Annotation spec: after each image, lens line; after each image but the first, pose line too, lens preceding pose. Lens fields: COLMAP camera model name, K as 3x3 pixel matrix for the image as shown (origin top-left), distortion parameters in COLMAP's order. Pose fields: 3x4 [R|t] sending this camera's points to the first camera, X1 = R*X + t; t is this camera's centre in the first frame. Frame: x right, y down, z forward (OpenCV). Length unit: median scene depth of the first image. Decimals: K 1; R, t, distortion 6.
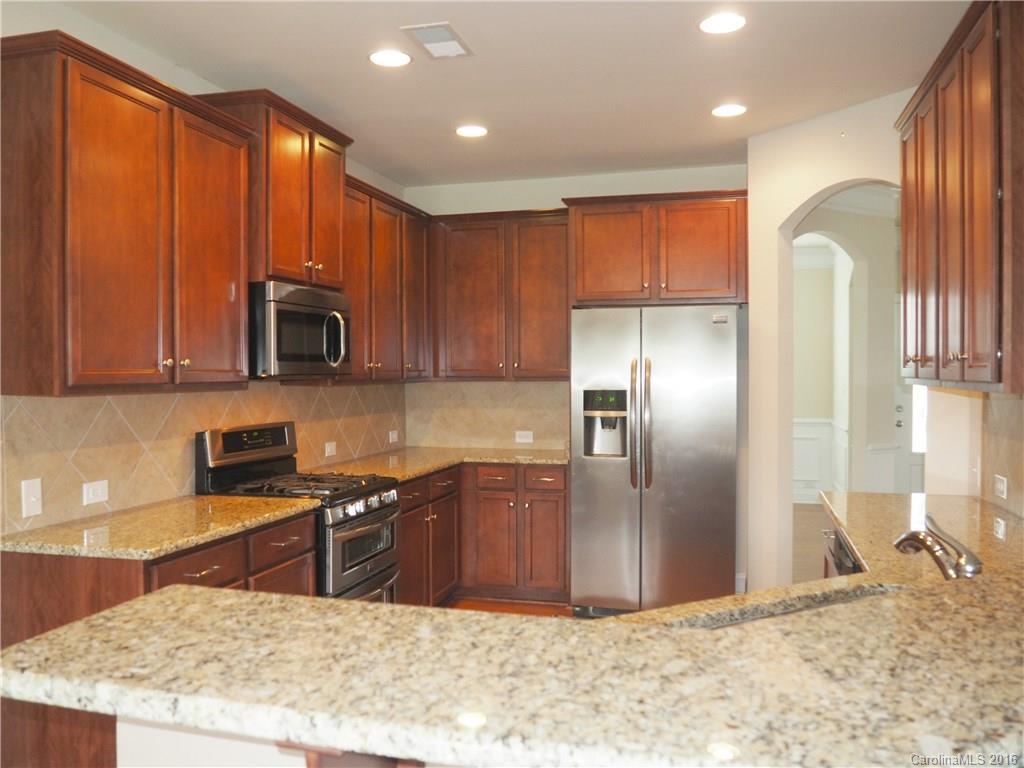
lens RADIAL K [[861.7, 0, 512.0], [0, 861.7, 384.0], [0, 0, 1]] dist [-0.045553, 0.006308]
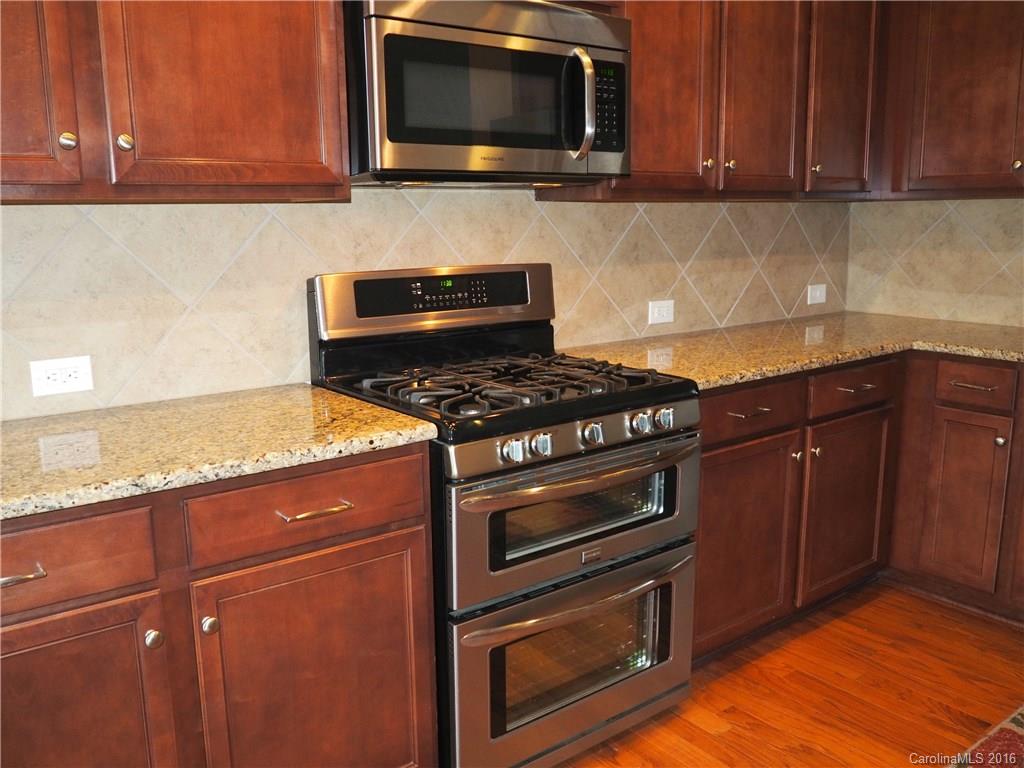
lens RADIAL K [[861.7, 0, 512.0], [0, 861.7, 384.0], [0, 0, 1]] dist [-0.045553, 0.006308]
pose [[0.789288, 0.111434, -0.603828, 0.086641], [0.001166, 0.983121, 0.182956, 0.017284], [0.614023, -0.145109, 0.775835, 0.529597]]
